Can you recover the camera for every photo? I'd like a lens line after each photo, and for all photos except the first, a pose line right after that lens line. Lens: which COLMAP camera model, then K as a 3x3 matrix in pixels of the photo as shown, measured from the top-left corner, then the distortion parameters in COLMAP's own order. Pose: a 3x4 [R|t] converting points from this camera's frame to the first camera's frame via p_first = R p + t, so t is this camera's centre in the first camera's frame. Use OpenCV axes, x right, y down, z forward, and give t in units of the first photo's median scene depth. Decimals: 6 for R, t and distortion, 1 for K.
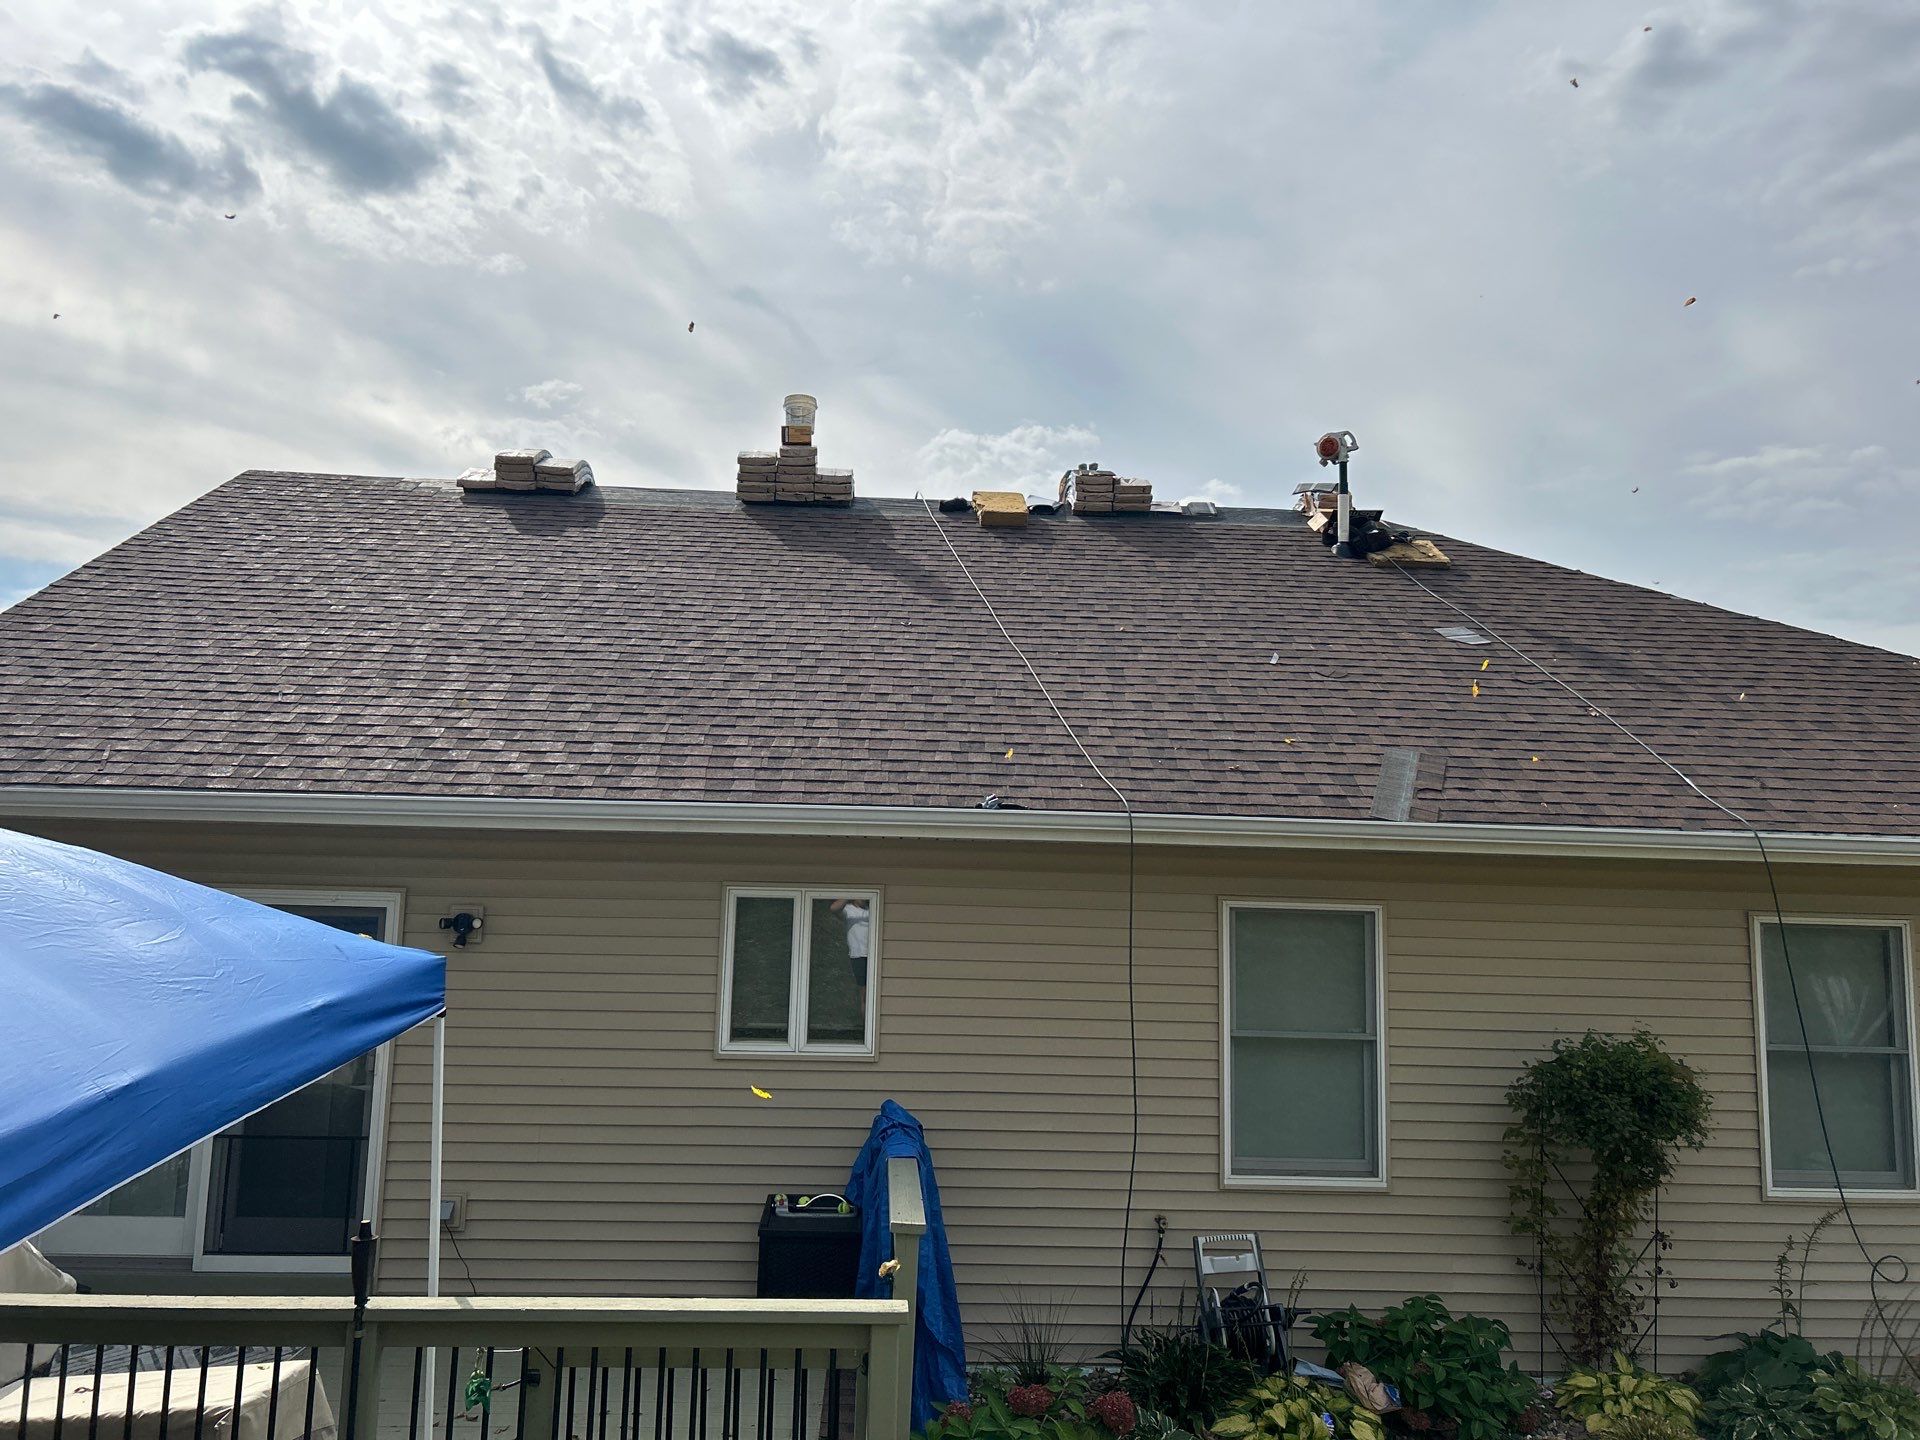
lens RADIAL K [[1455.6, 0, 954.9], [0, 1455.6, 686.3], [0, 0, 1]] dist [0.084929, -0.108552]
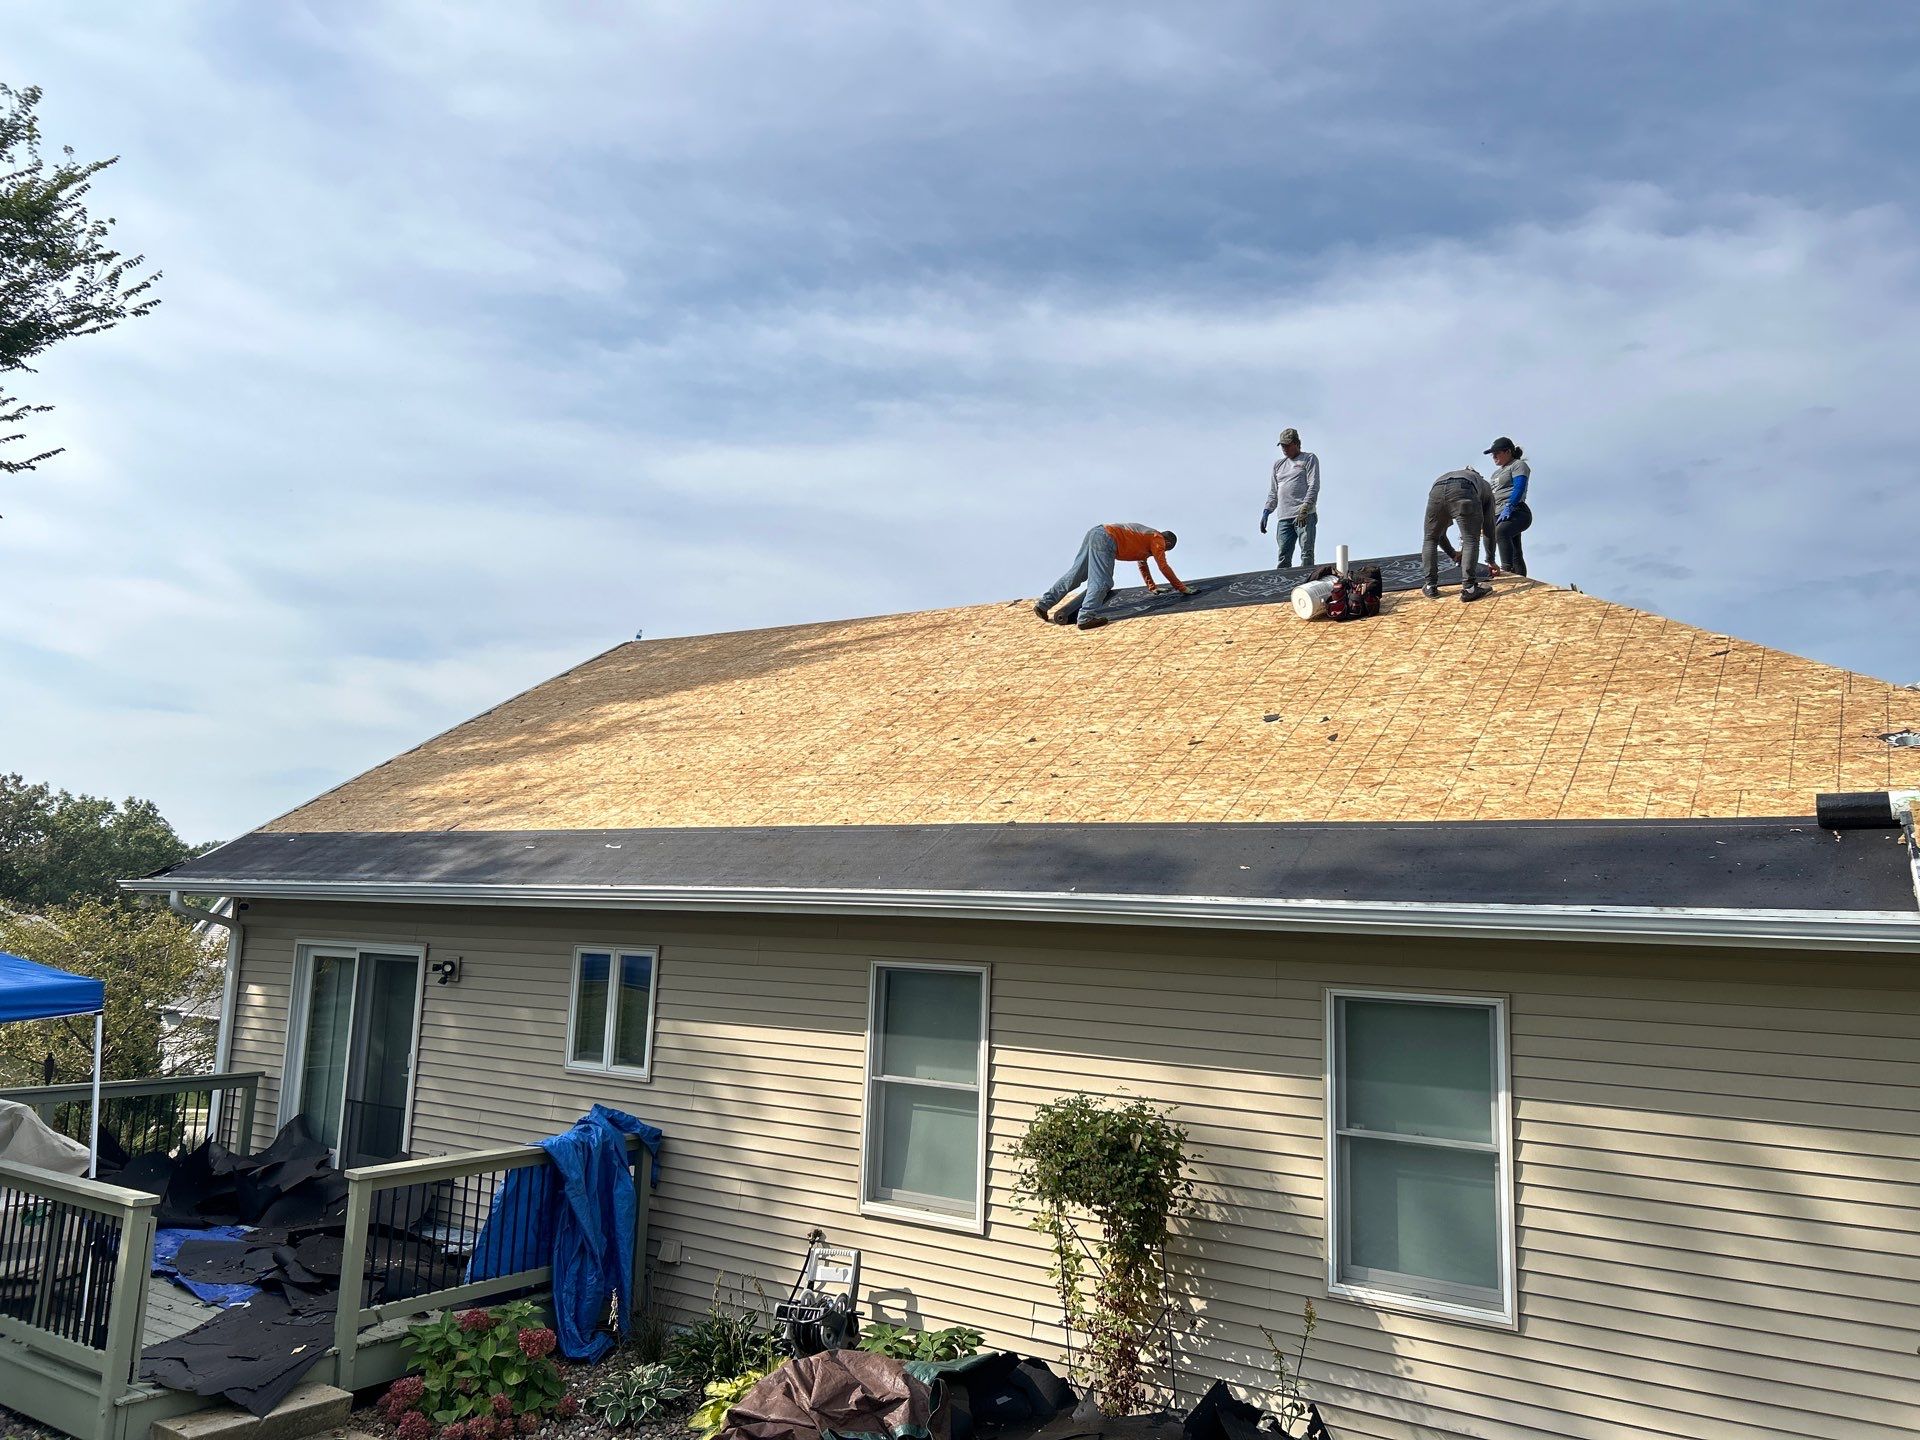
lens RADIAL K [[1455.6, 0, 954.9], [0, 1455.6, 686.3], [0, 0, 1]] dist [0.084929, -0.108552]
pose [[0.804337, -0.095140, -0.586507, 0.955765], [0.050092, 0.994441, -0.092617, 0.041160], [0.592058, 0.045116, 0.804631, 0.096888]]
